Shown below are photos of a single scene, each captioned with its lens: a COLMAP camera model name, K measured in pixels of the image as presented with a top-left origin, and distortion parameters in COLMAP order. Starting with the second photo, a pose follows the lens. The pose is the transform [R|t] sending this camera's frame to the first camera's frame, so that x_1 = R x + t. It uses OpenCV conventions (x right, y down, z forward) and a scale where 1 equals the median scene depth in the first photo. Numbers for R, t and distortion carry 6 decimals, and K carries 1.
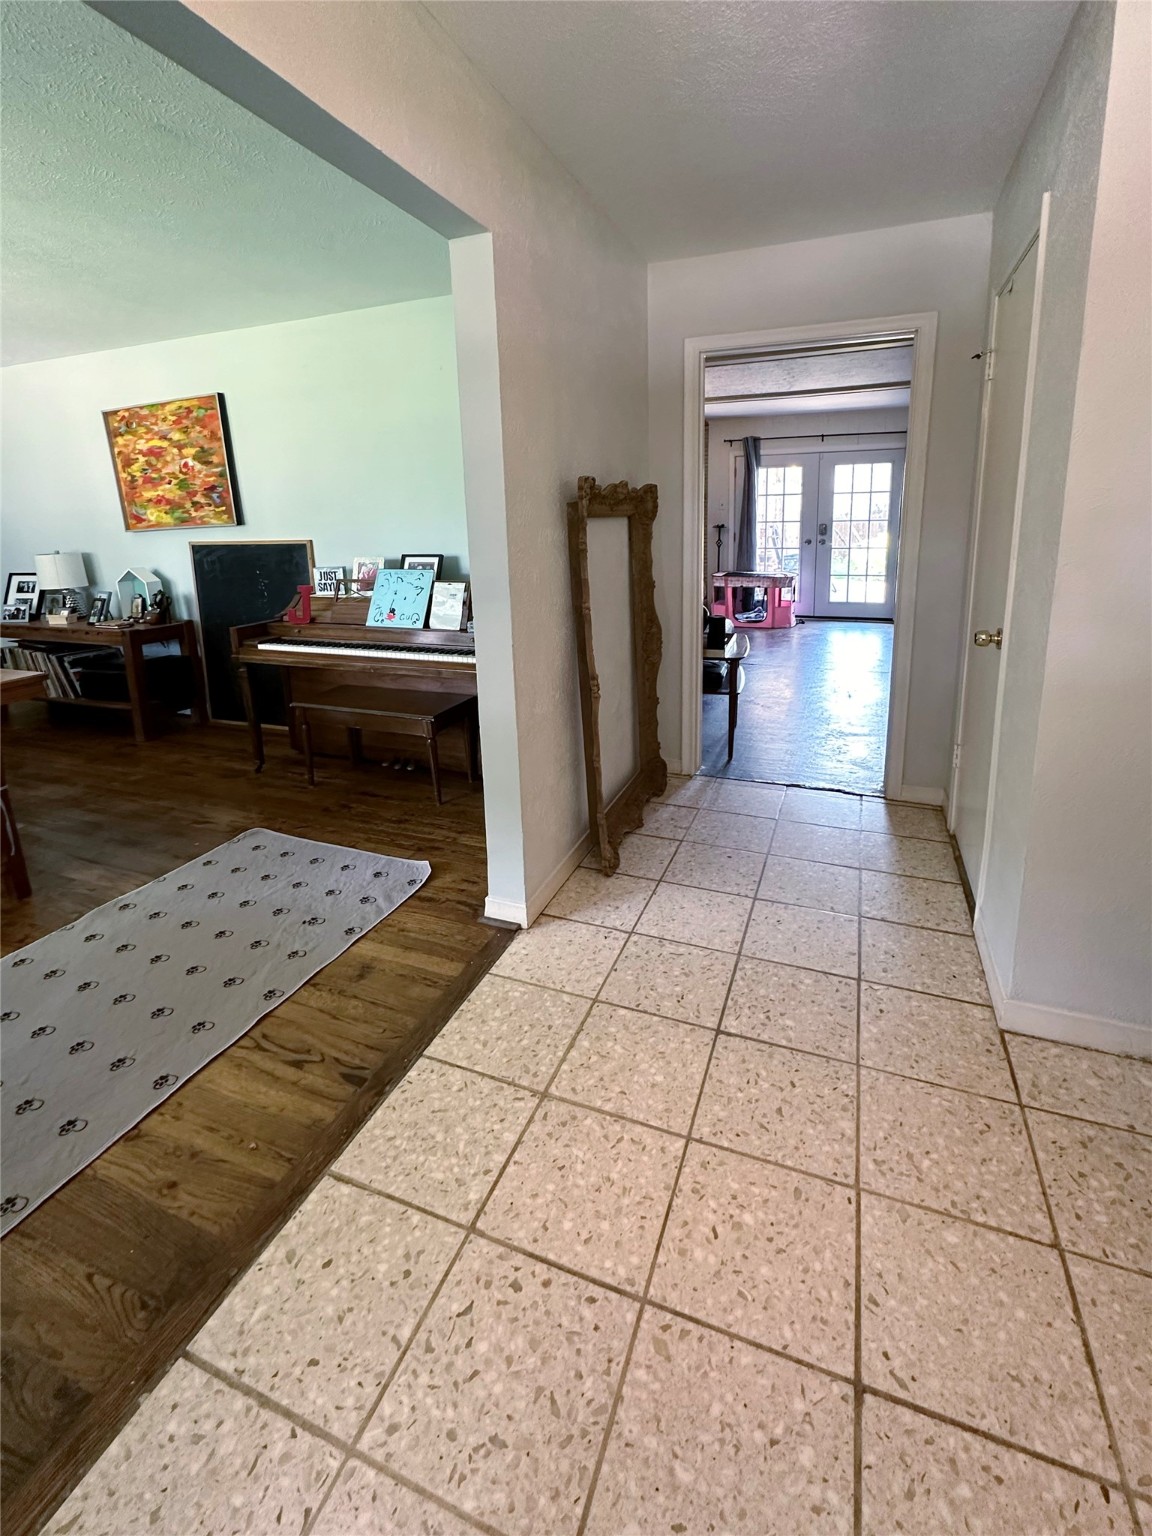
lens RADIAL K [[612.5, 0, 631.2], [0, 612.5, 650.6], [0, 0, 1]] dist [-0.006647, 0.001647]
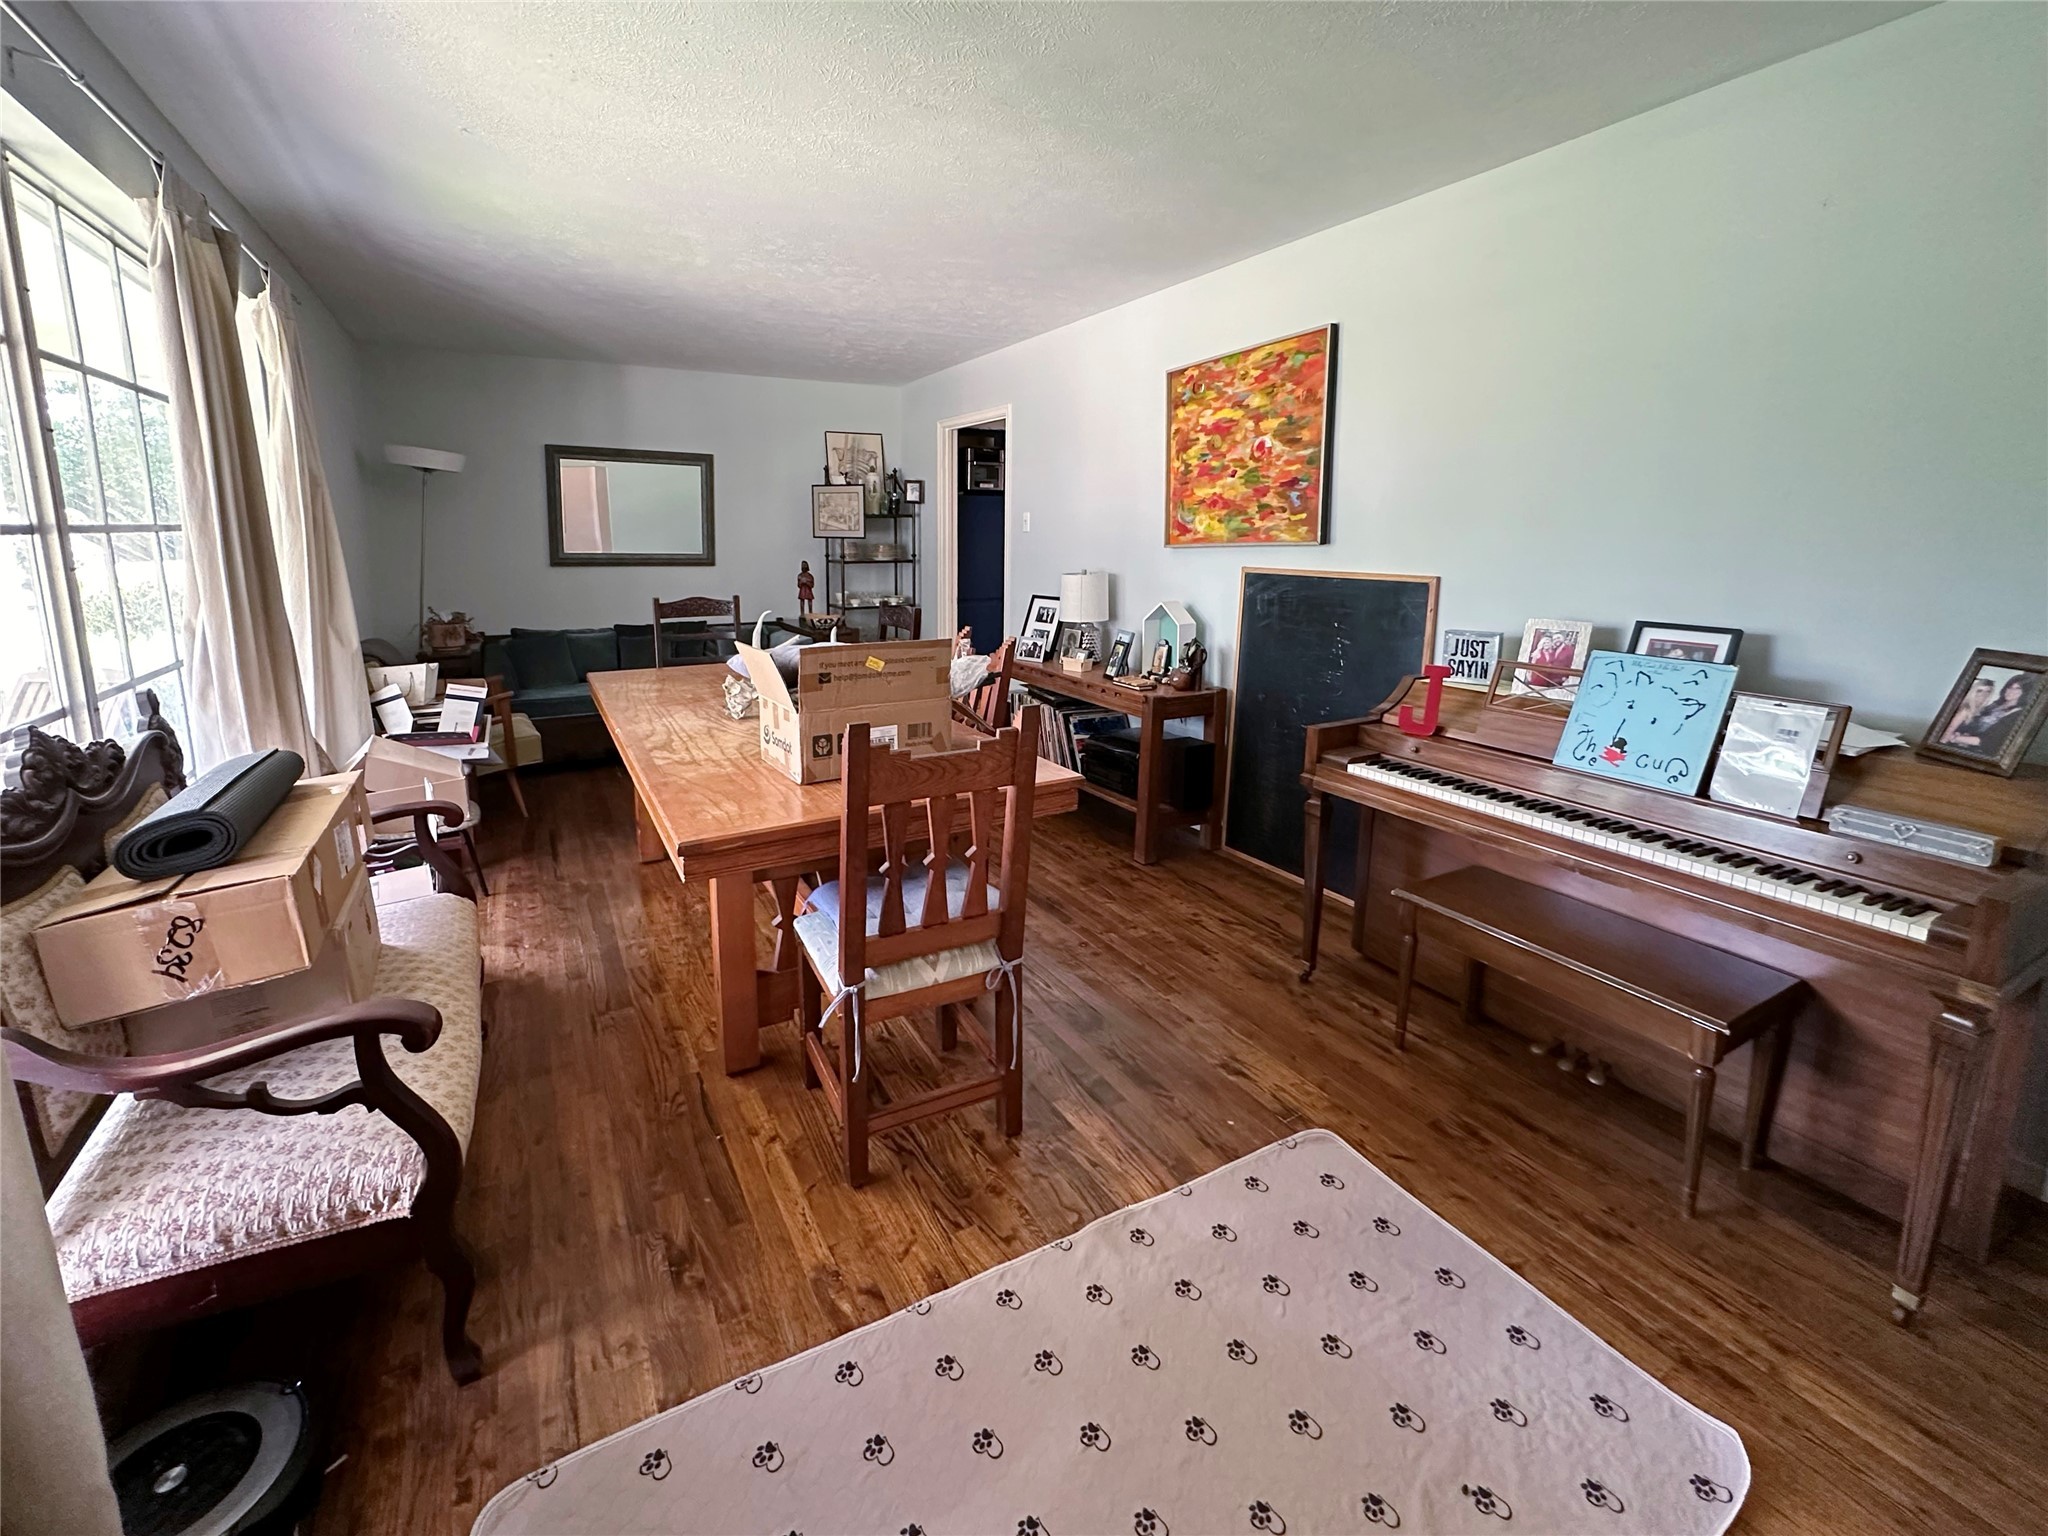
lens RADIAL K [[816.7, 0, 1021.8], [0, 816.7, 747.3], [0, 0, 1]] dist [-0.006647, 0.001647]
pose [[0.730977, 0.204723, -0.650969, -0.310739], [-0.169784, 0.978502, 0.117077, -0.056038], [0.660943, 0.024944, 0.750021, 0.213387]]
